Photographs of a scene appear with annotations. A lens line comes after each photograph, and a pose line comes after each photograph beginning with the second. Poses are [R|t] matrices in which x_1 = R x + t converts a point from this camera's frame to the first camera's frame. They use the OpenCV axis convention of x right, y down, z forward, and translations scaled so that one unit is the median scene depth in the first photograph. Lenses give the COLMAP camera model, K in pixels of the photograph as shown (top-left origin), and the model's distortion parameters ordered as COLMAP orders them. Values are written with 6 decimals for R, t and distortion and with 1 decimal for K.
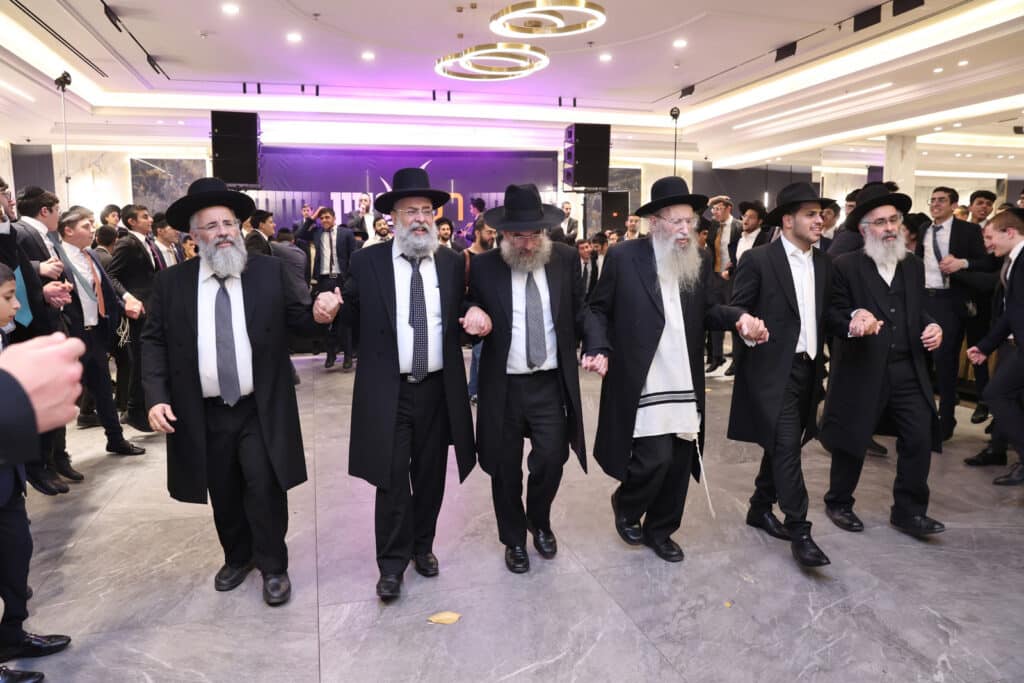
lens RADIAL K [[743.0, 0, 512.0], [0, 743.0, 341.5], [0, 0, 1]] dist [0.000801, 0.007368]
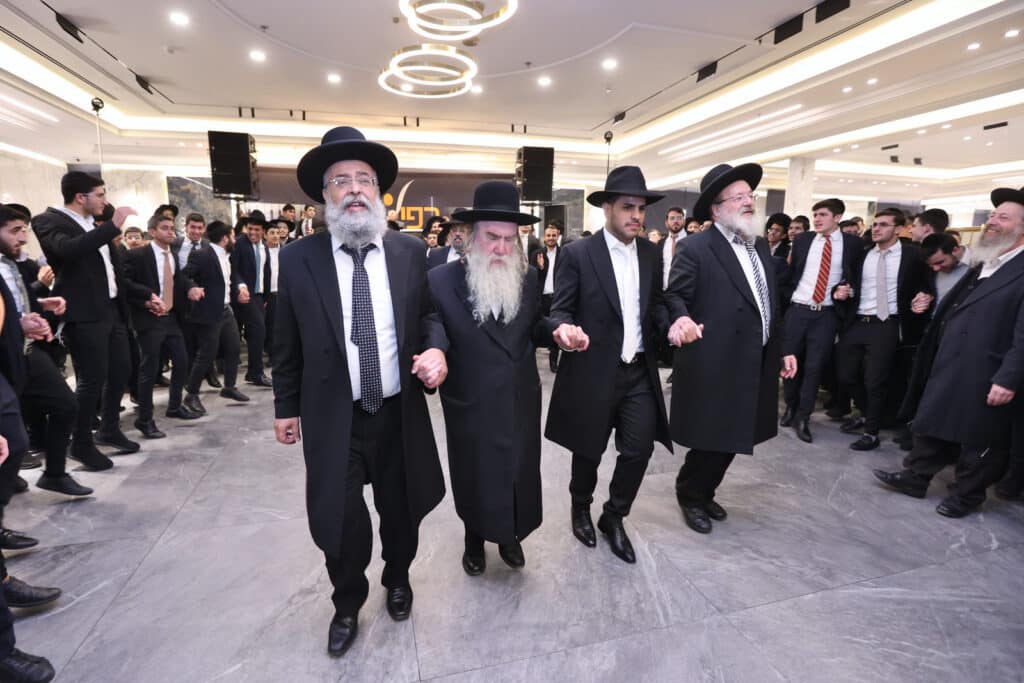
lens RADIAL K [[501.9, 0, 512.0], [0, 501.9, 341.5], [0, 0, 1]] dist [-0.001649, 0.000009]
pose [[0.999946, 0.008784, 0.005465, 0.066249], [-0.009024, 0.998927, 0.045427, -0.022023], [-0.005060, -0.045474, 0.998953, 0.200346]]
